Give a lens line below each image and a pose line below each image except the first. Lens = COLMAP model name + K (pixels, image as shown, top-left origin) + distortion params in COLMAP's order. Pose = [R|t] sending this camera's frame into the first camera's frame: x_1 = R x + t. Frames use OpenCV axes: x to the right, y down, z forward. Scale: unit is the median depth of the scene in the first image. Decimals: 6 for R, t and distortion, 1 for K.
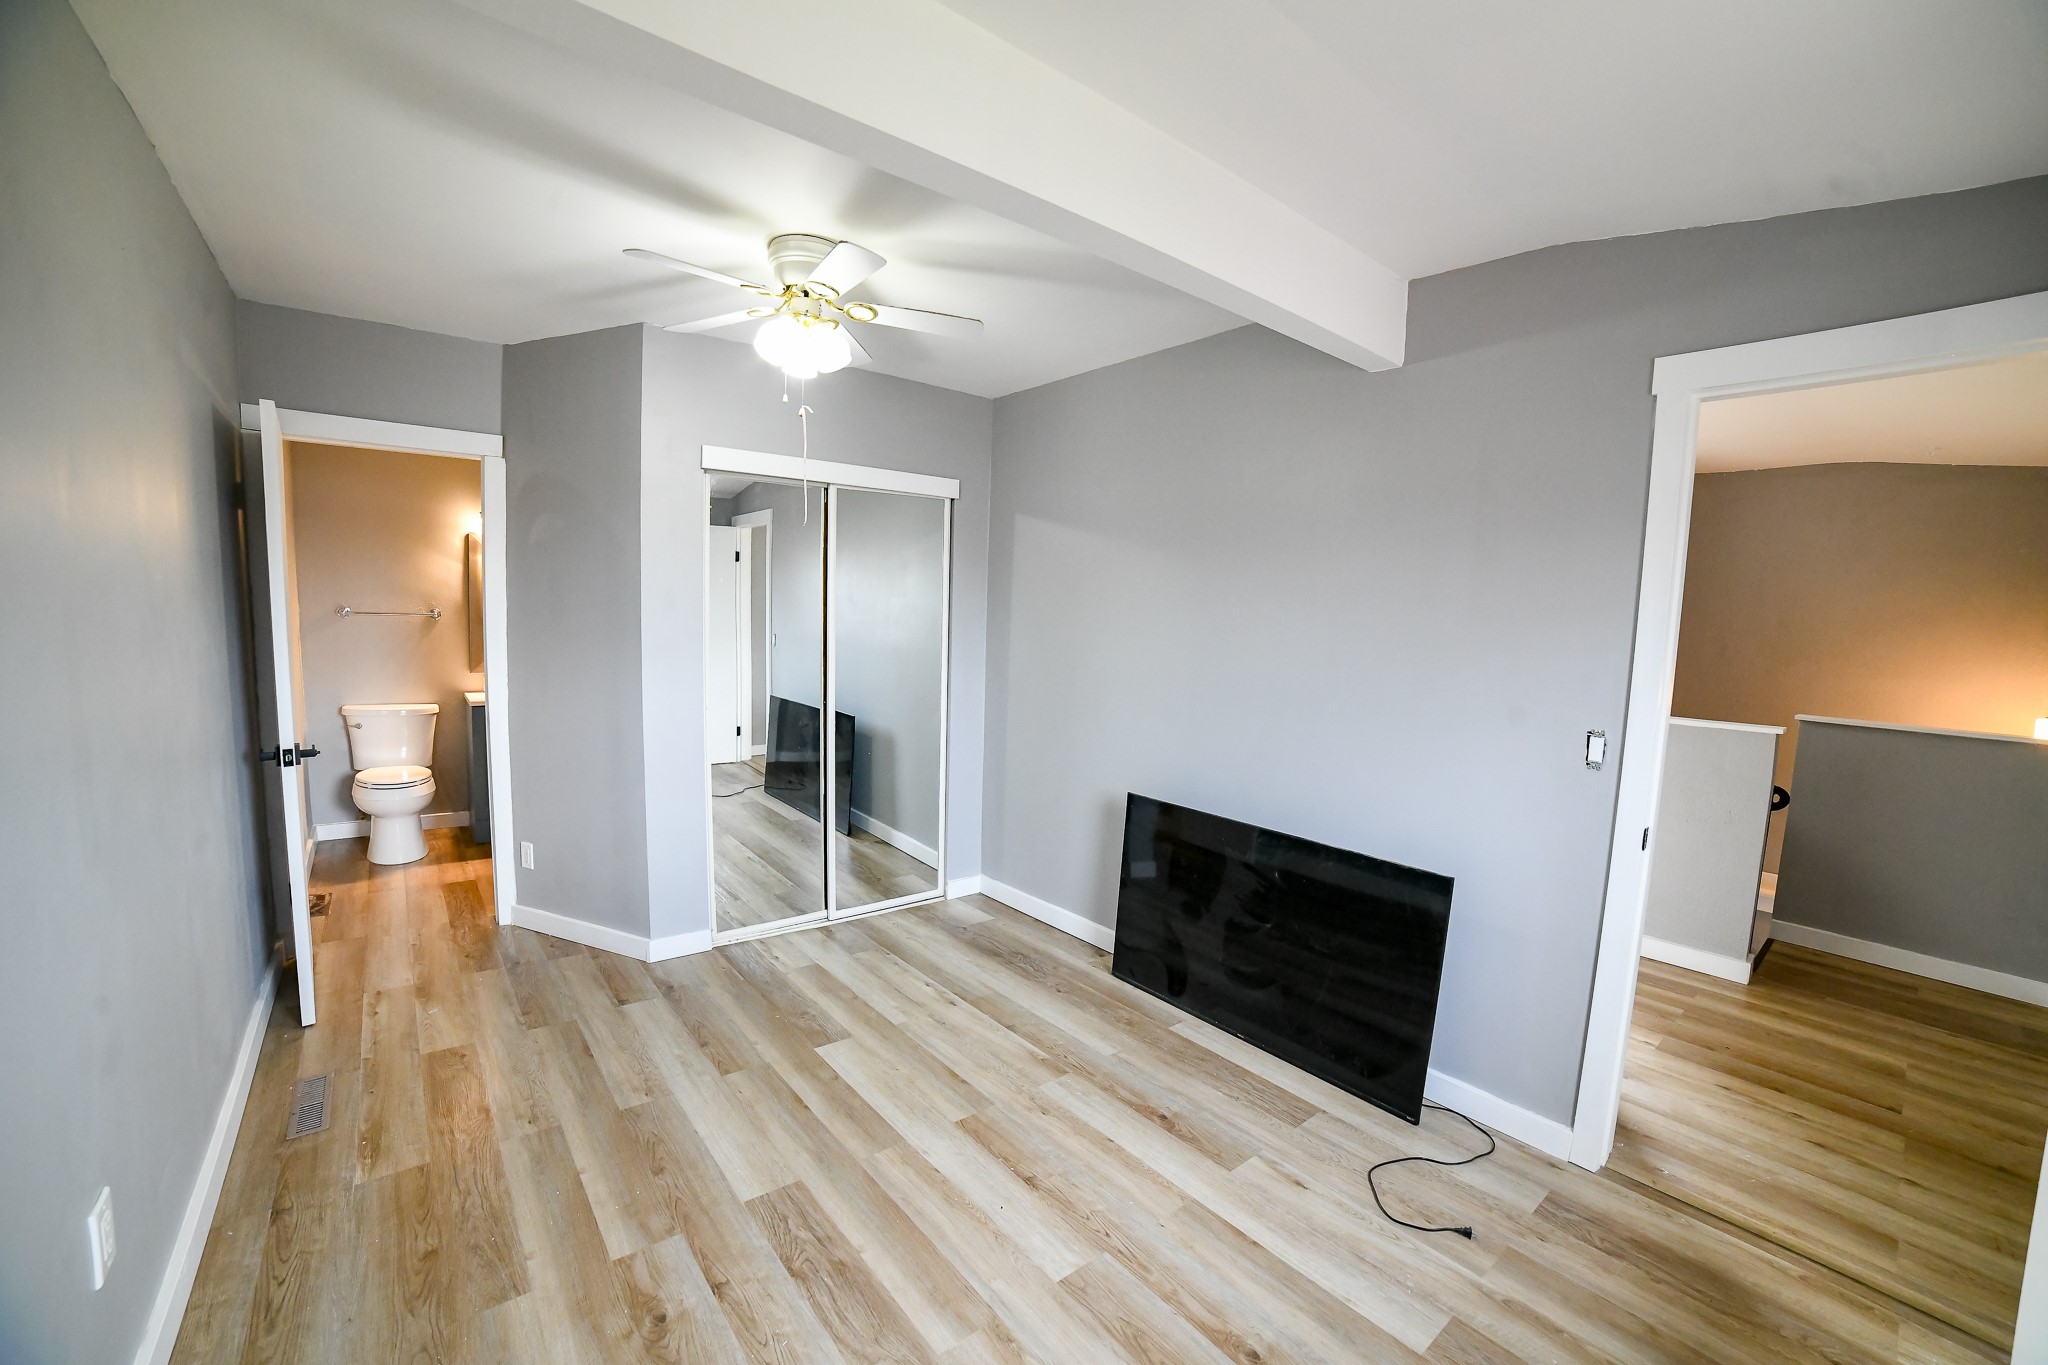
lens RADIAL K [[845.3, 0, 1032.5], [0, 845.3, 691.6], [0, 0, 1]] dist [-0.107714, 0.043602]
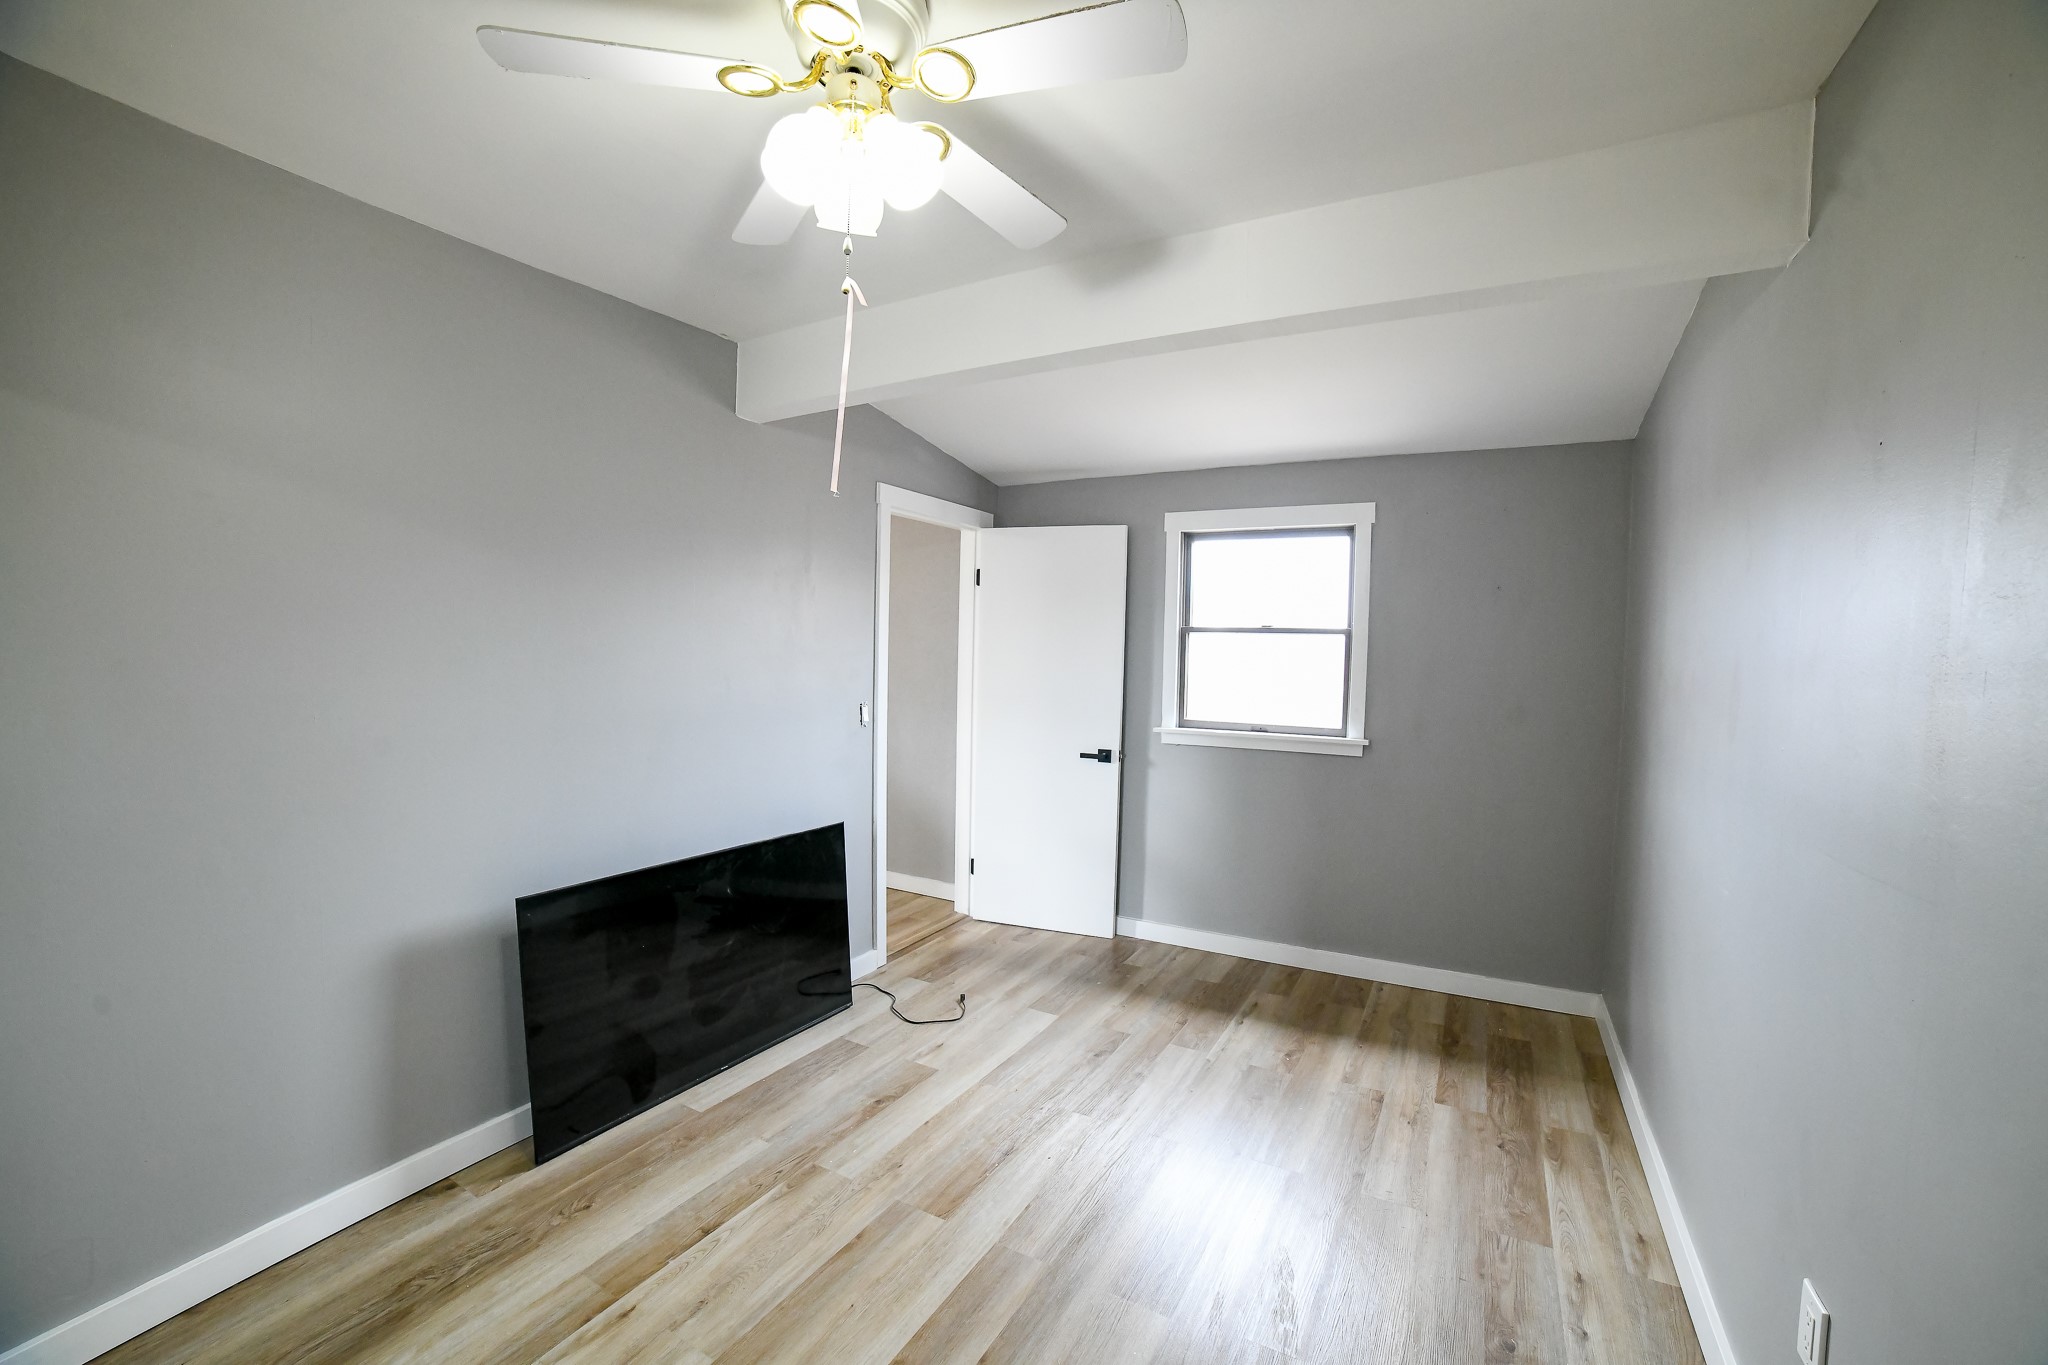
lens RADIAL K [[845.3, 0, 1032.5], [0, 845.3, 691.6], [0, 0, 1]] dist [-0.107714, 0.043602]
pose [[-0.380469, -0.086370, 0.920752, -0.839747], [0.054004, 0.991855, 0.115355, -0.131656], [-0.923216, 0.093613, -0.372706, 1.117342]]
